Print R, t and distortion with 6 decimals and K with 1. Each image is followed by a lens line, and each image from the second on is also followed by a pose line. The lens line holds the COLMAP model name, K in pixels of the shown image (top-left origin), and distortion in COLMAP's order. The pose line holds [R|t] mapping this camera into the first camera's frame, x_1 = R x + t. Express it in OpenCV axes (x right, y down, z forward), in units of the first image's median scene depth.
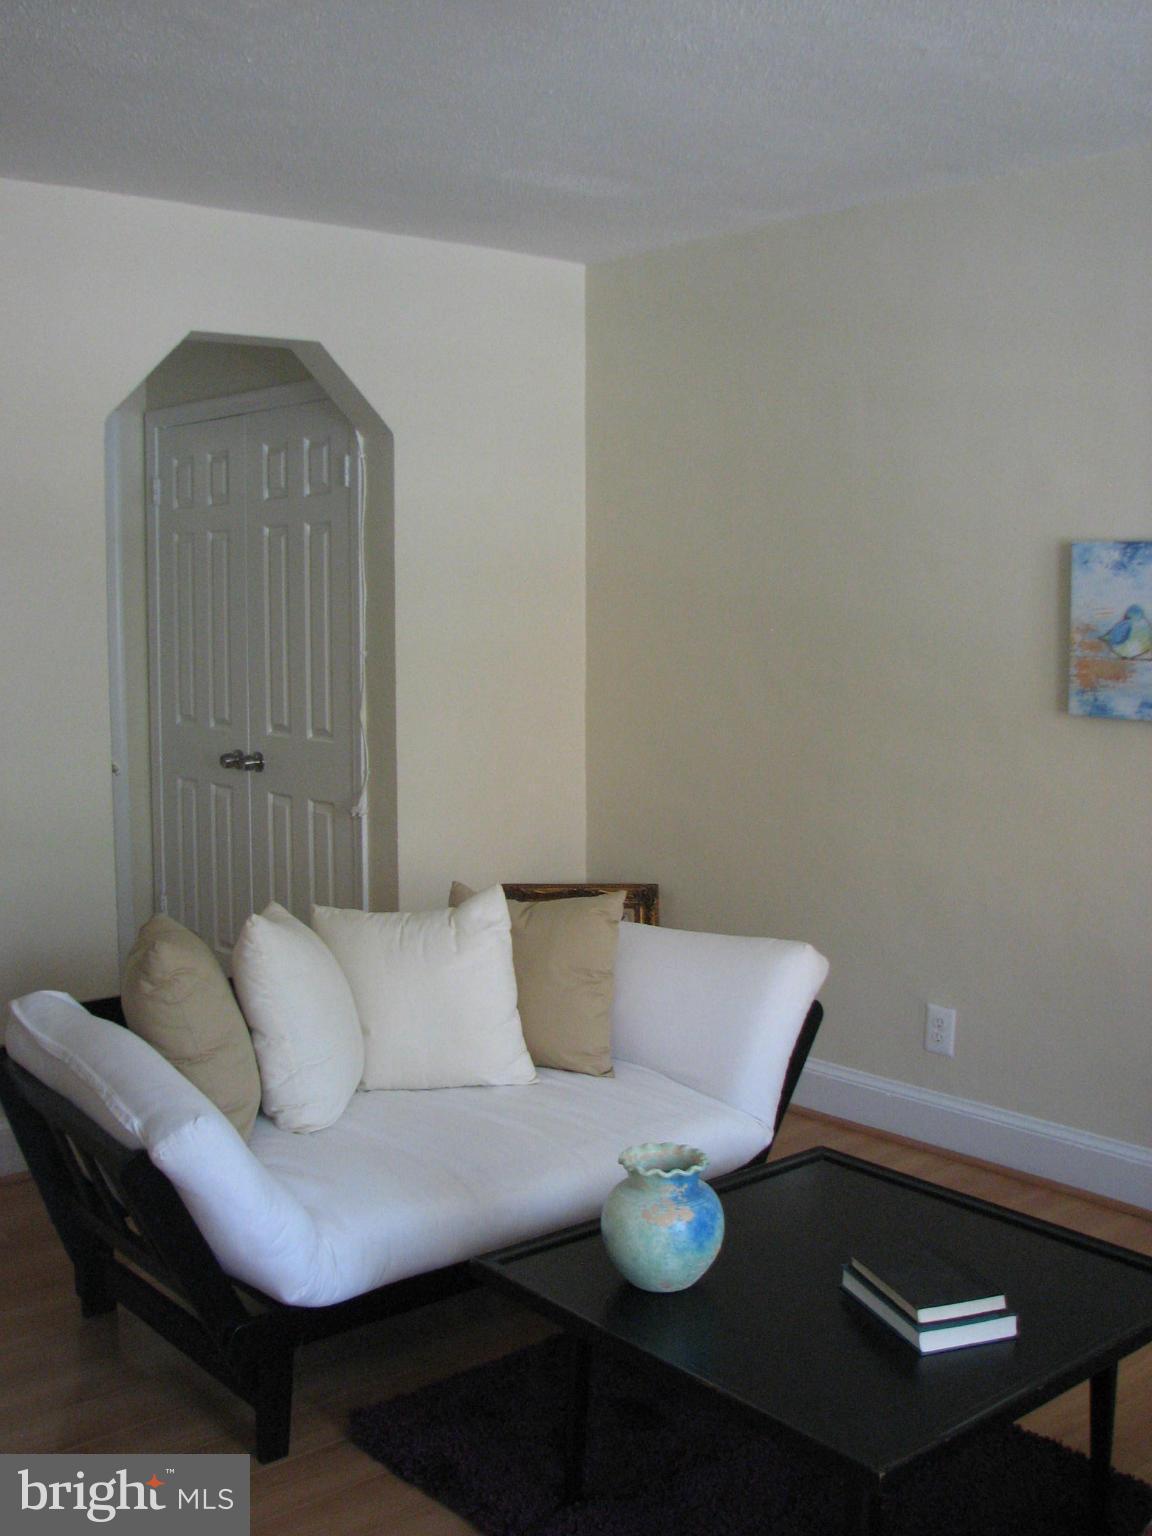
lens RADIAL K [[1691.6, 0, 576.0], [0, 1691.6, 768.0], [0, 0, 1]] dist [-0.212933, 0.251477]
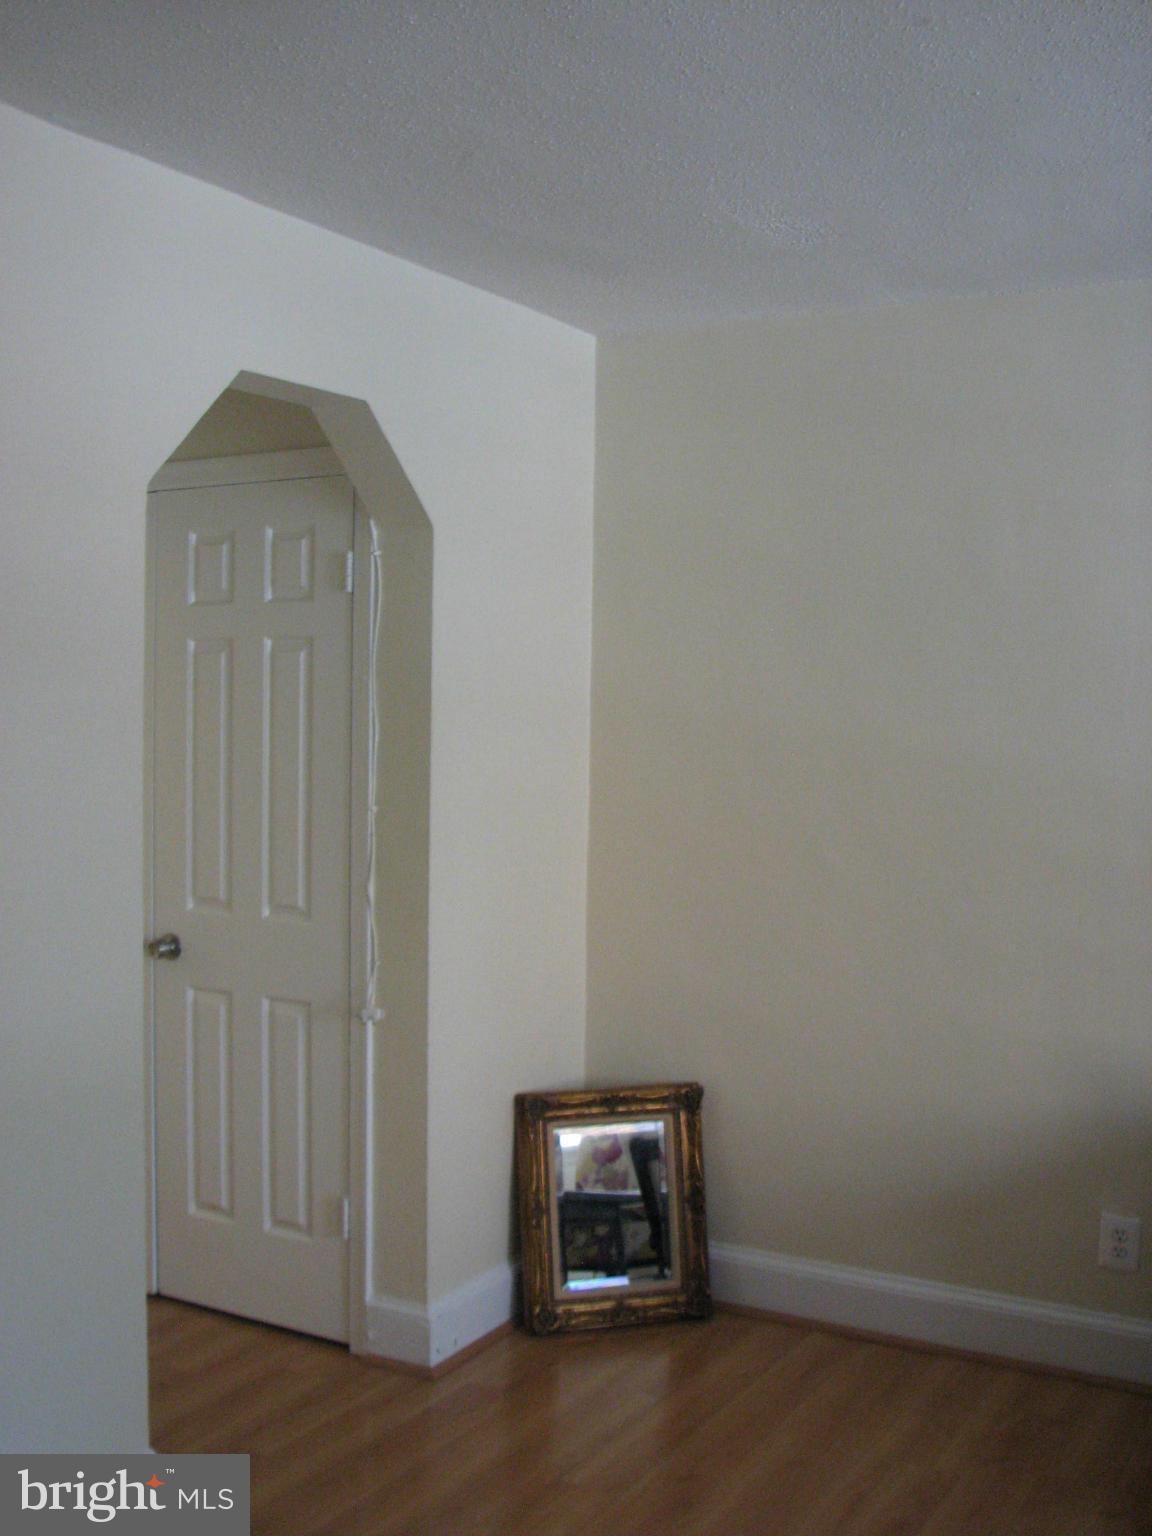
lens RADIAL K [[1691.6, 0, 576.0], [0, 1691.6, 768.0], [0, 0, 1]] dist [-0.212933, 0.251477]
pose [[0.949686, -0.002279, 0.313196, -0.274526], [0.023025, 0.997776, -0.062558, -0.035873], [-0.312357, 0.066622, 0.947626, 0.236453]]
